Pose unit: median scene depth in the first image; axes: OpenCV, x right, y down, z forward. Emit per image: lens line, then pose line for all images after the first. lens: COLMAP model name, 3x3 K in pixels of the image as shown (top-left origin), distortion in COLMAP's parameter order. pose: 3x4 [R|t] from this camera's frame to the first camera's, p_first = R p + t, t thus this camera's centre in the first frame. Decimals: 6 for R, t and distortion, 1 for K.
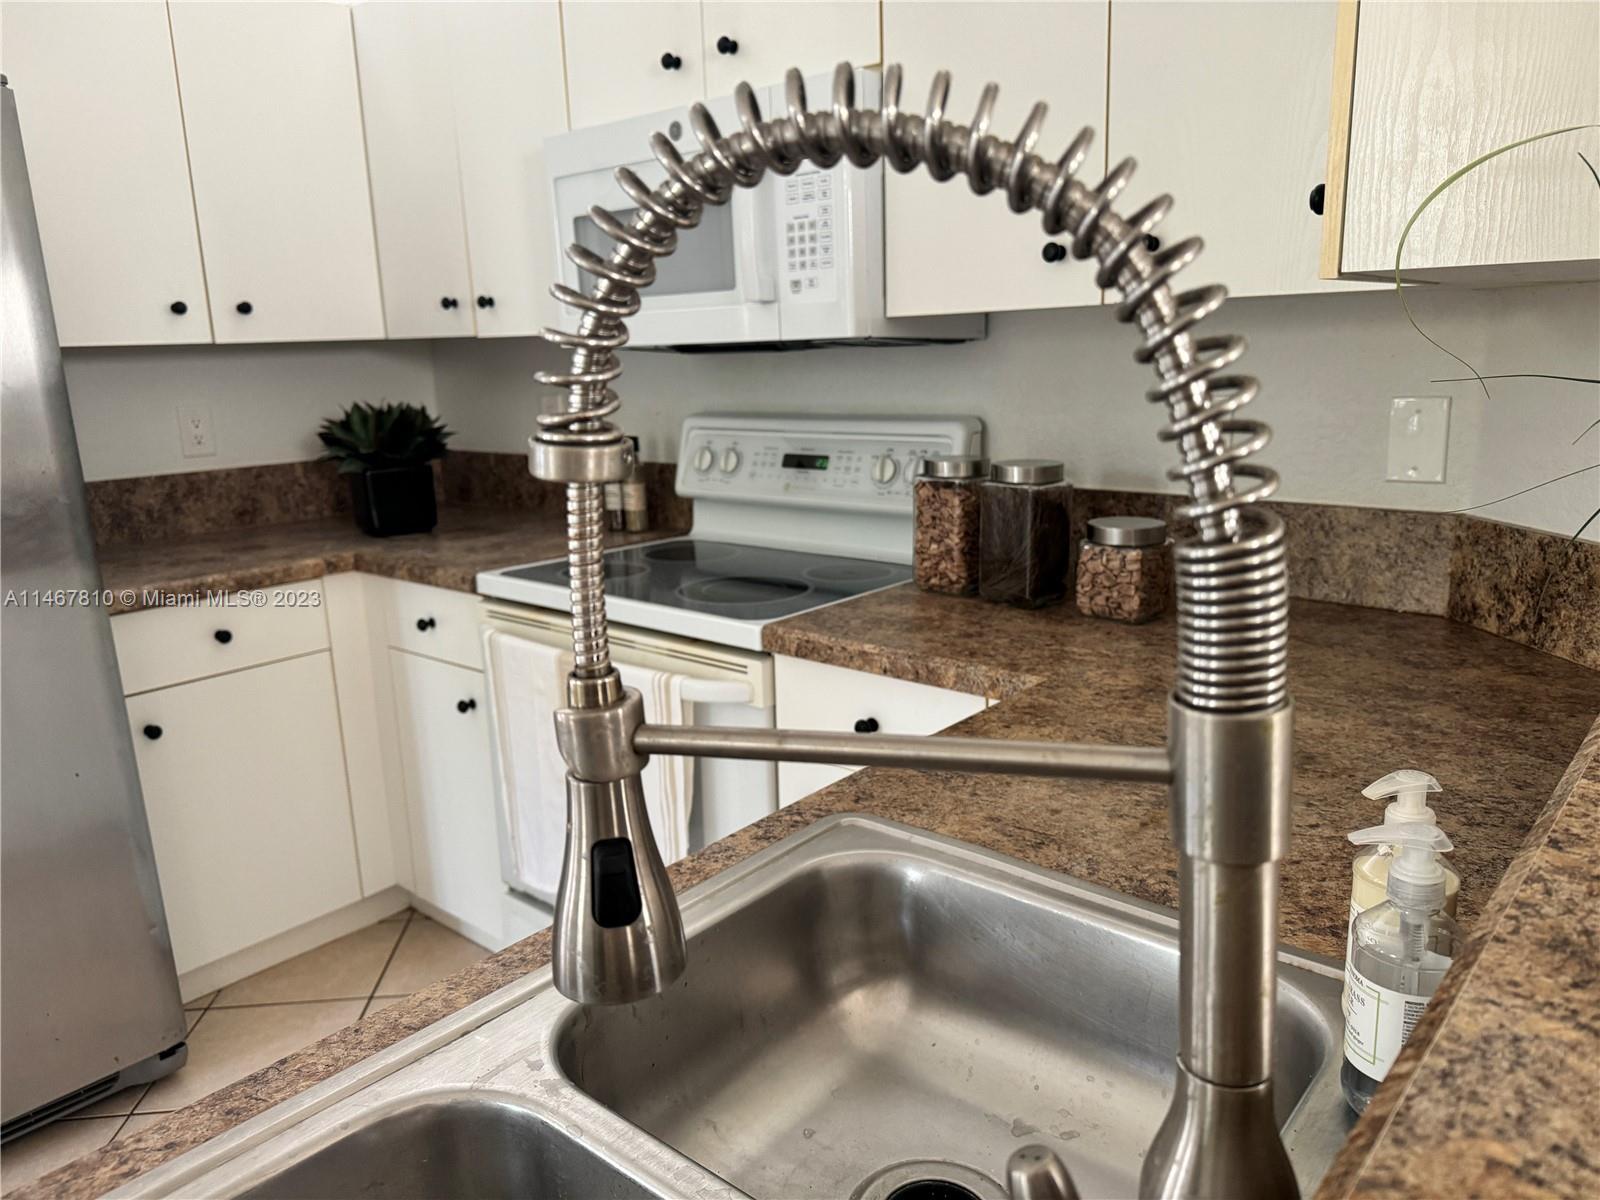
lens RADIAL K [[1125.9, 0, 800.0], [0, 1125.9, 600.0], [0, 0, 1]] dist [0.034984, -0.003212]
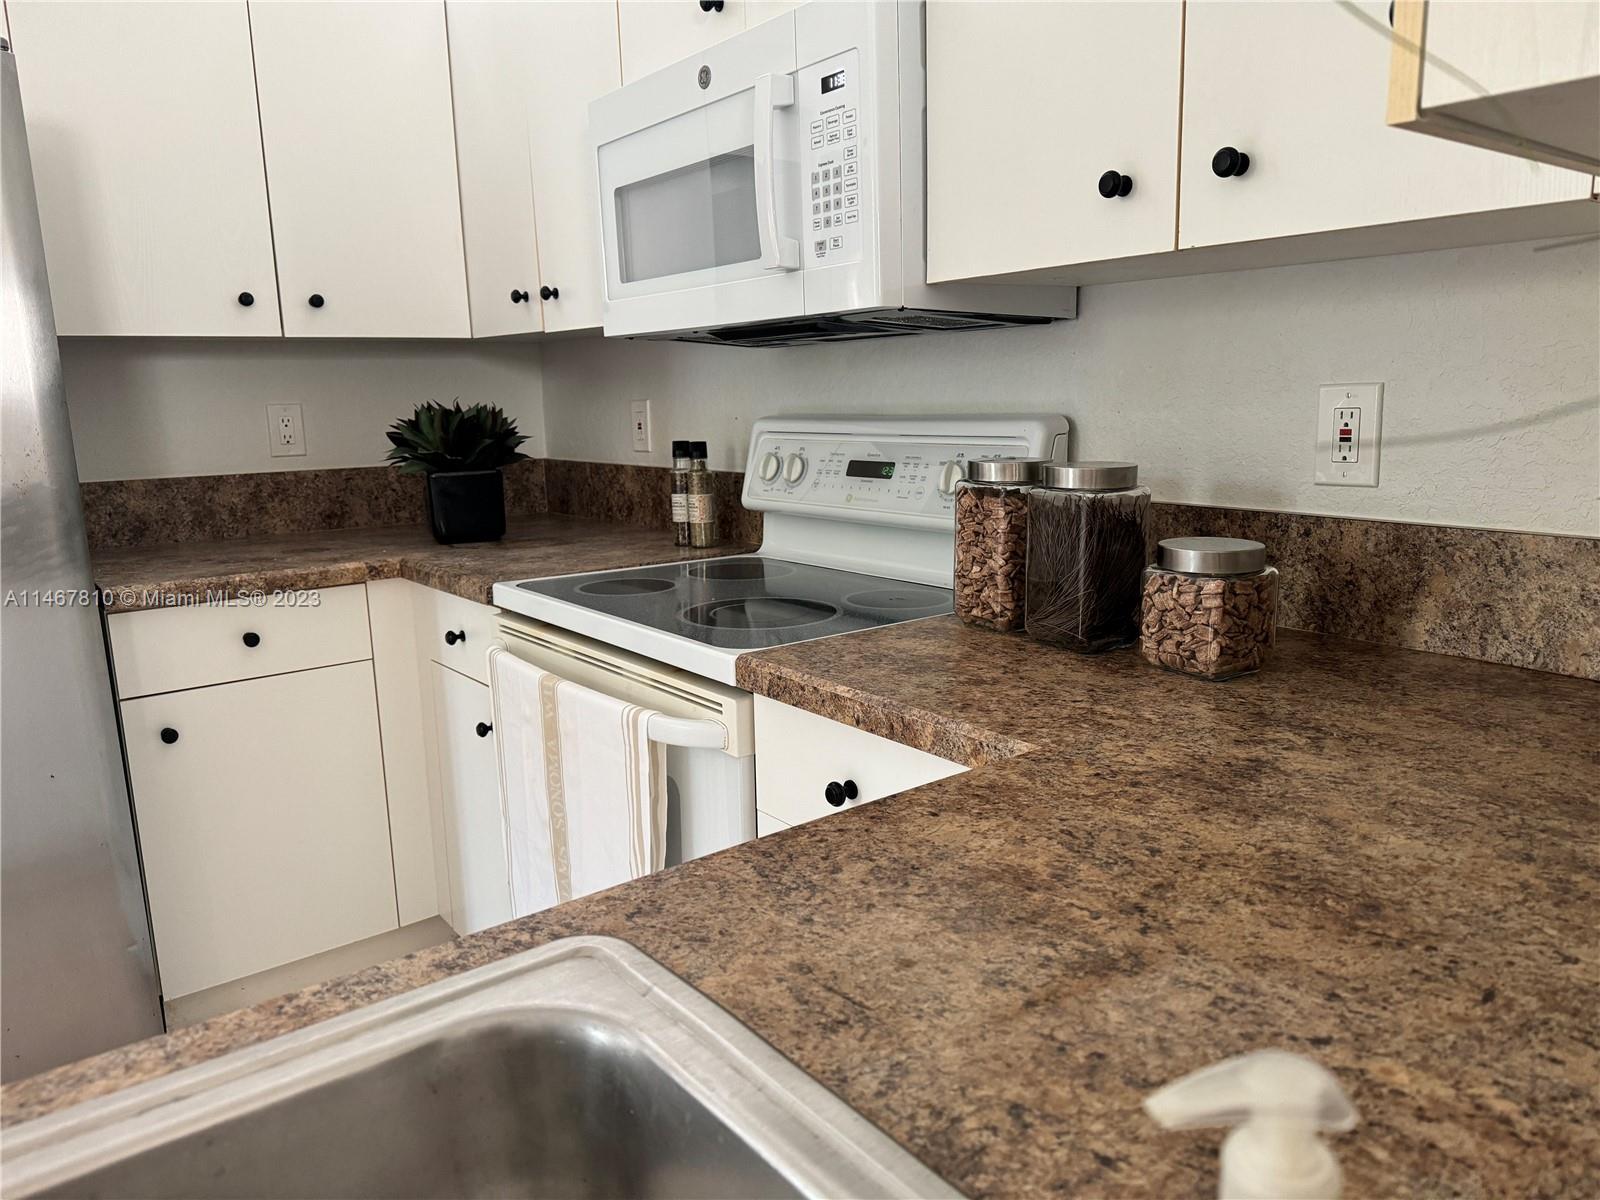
lens RADIAL K [[1129.0, 0, 800.0], [0, 1129.0, 600.0], [0, 0, 1]] dist [0.019563, -0.001927]
pose [[0.980864, 0.044375, -0.189569, 0.155028], [-0.050296, 0.998382, -0.026538, 0.001963], [0.188084, 0.035565, 0.981509, 0.199073]]
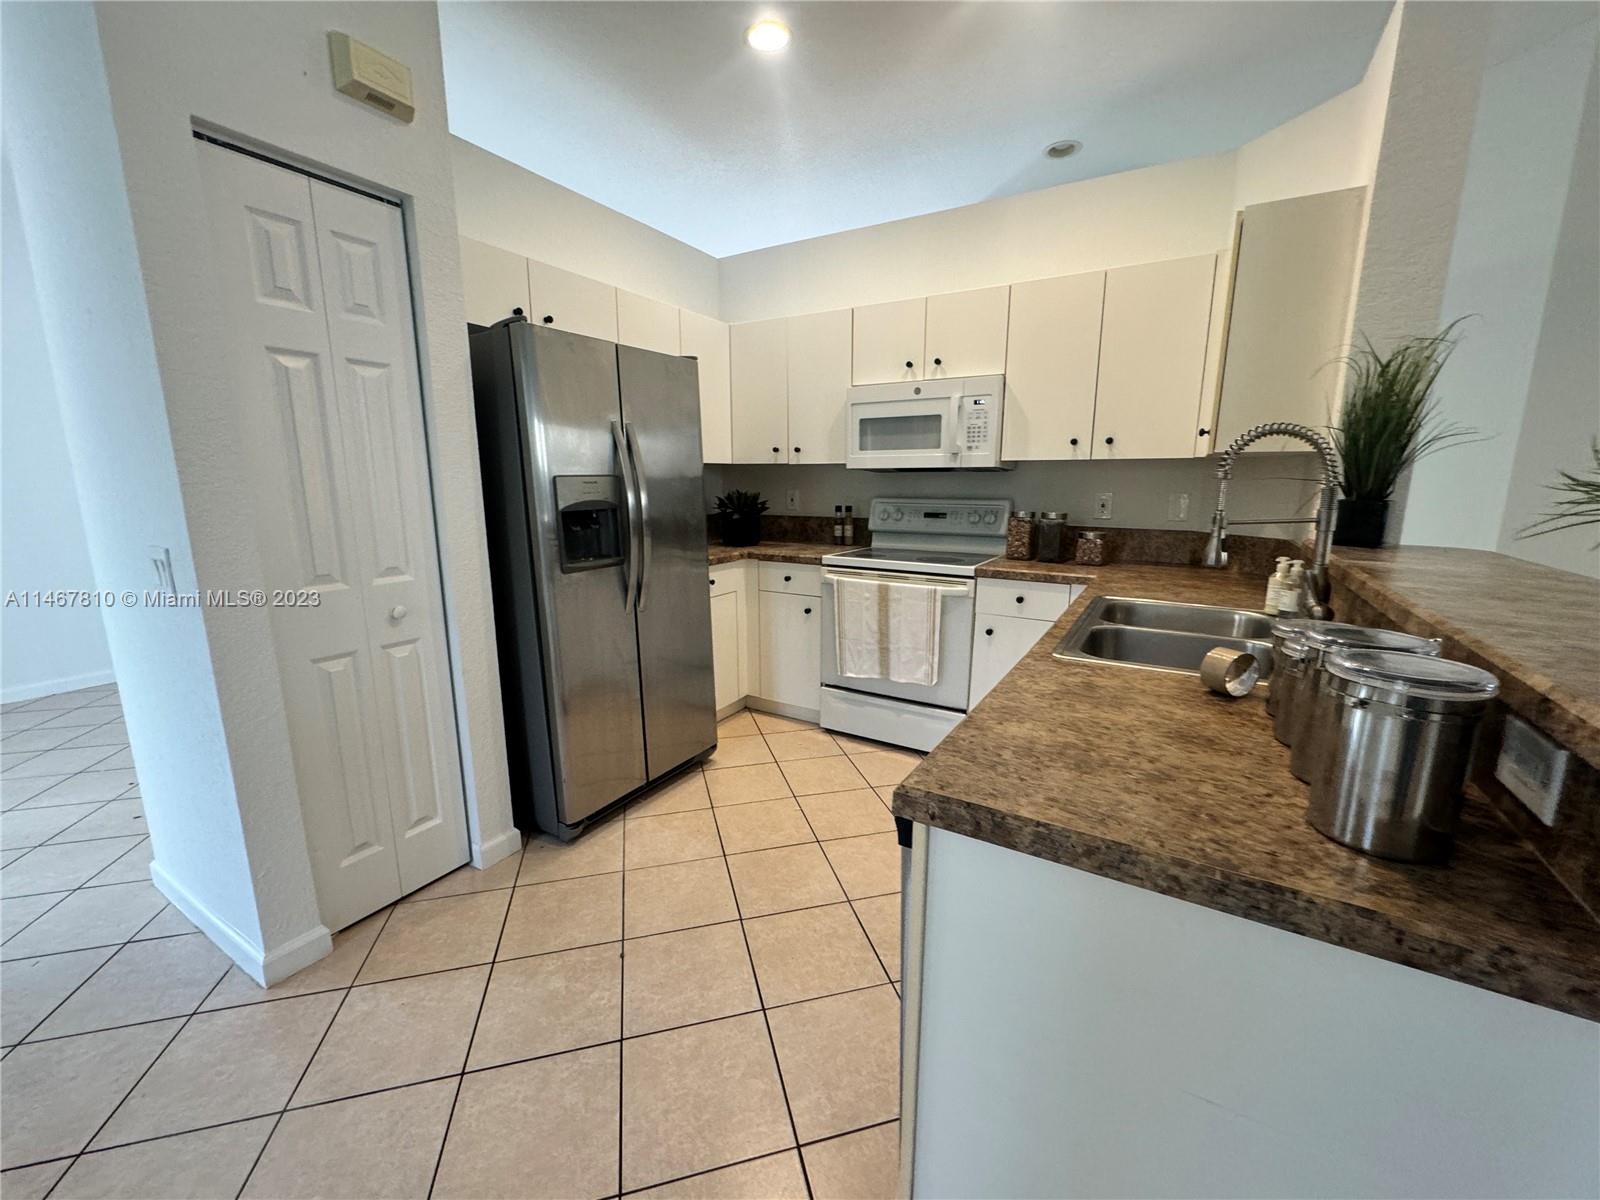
lens RADIAL K [[640.3, 0, 800.0], [0, 640.3, 600.0], [0, 0, 1]] dist [0.000026, -0.000095]
pose [[0.985777, -0.001966, 0.168047, -0.702281], [0.007184, 0.999511, -0.030445, 0.144563], [-0.167905, 0.031219, 0.985309, -0.487218]]
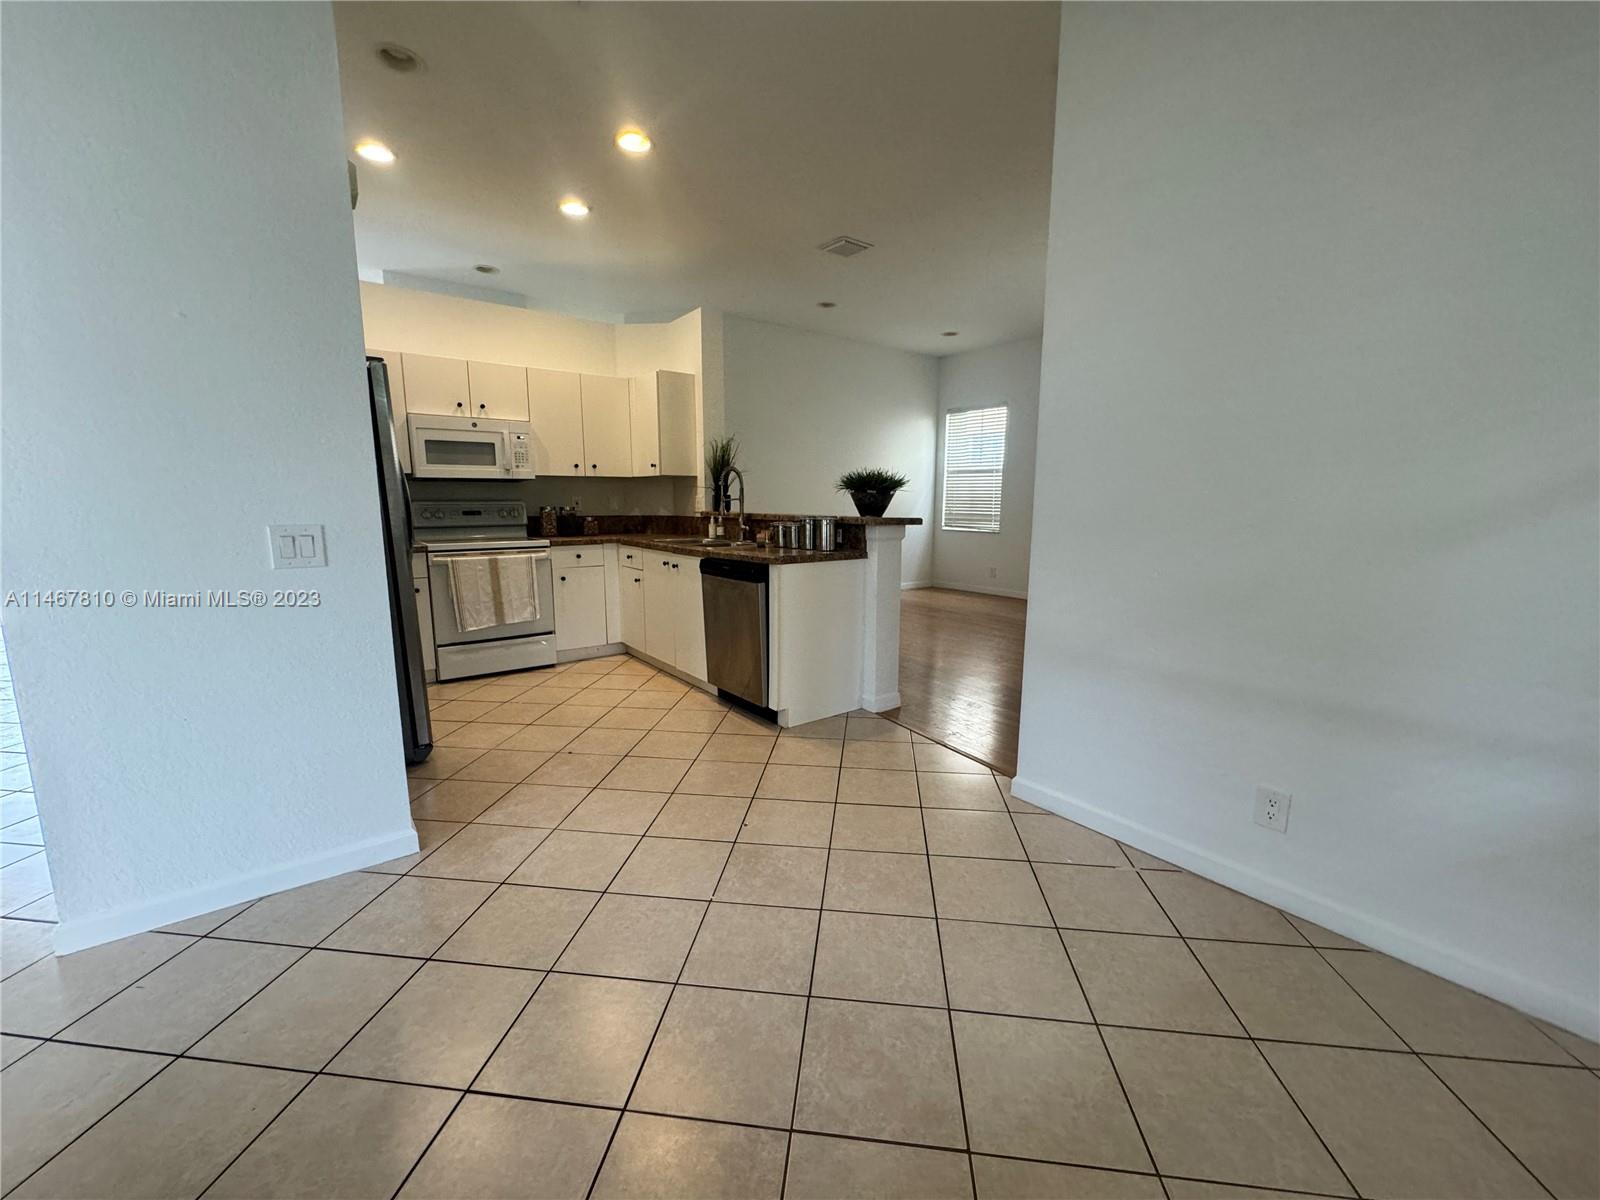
lens RADIAL K [[640.3, 0, 800.0], [0, 640.3, 600.0], [0, 0, 1]] dist [0.000026, -0.000095]
pose [[0.205771, -0.126223, 0.970426, -2.280487], [0.204974, 0.975209, 0.083382, 0.241547], [-0.956893, 0.181754, 0.226542, -0.504619]]
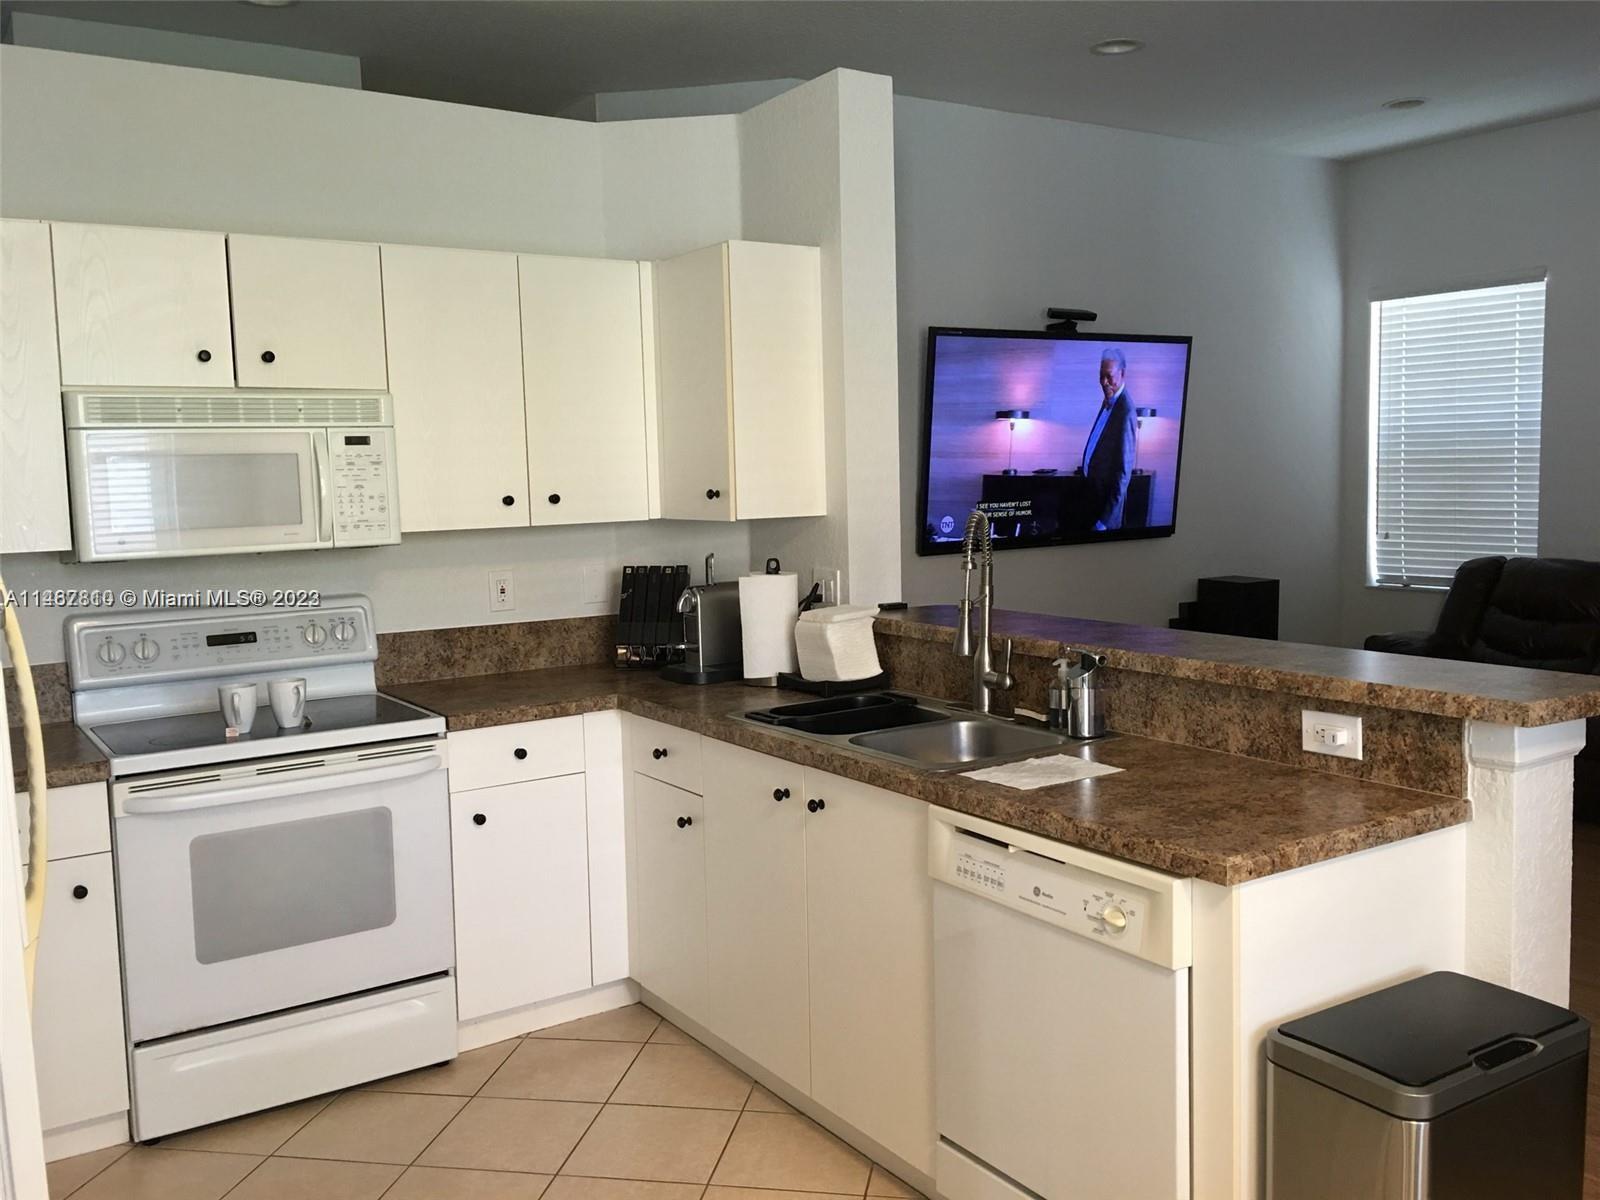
lens RADIAL K [[1377.3, 0, 800.0], [0, 1377.3, 600.0], [0, 0, 1]] dist [0.036326, 0.000571]
pose [[0.271465, -0.070882, 0.959835, -1.740678], [0.227747, 0.973691, 0.007492, -0.037929], [-0.935114, 0.216566, 0.280466, -0.091575]]
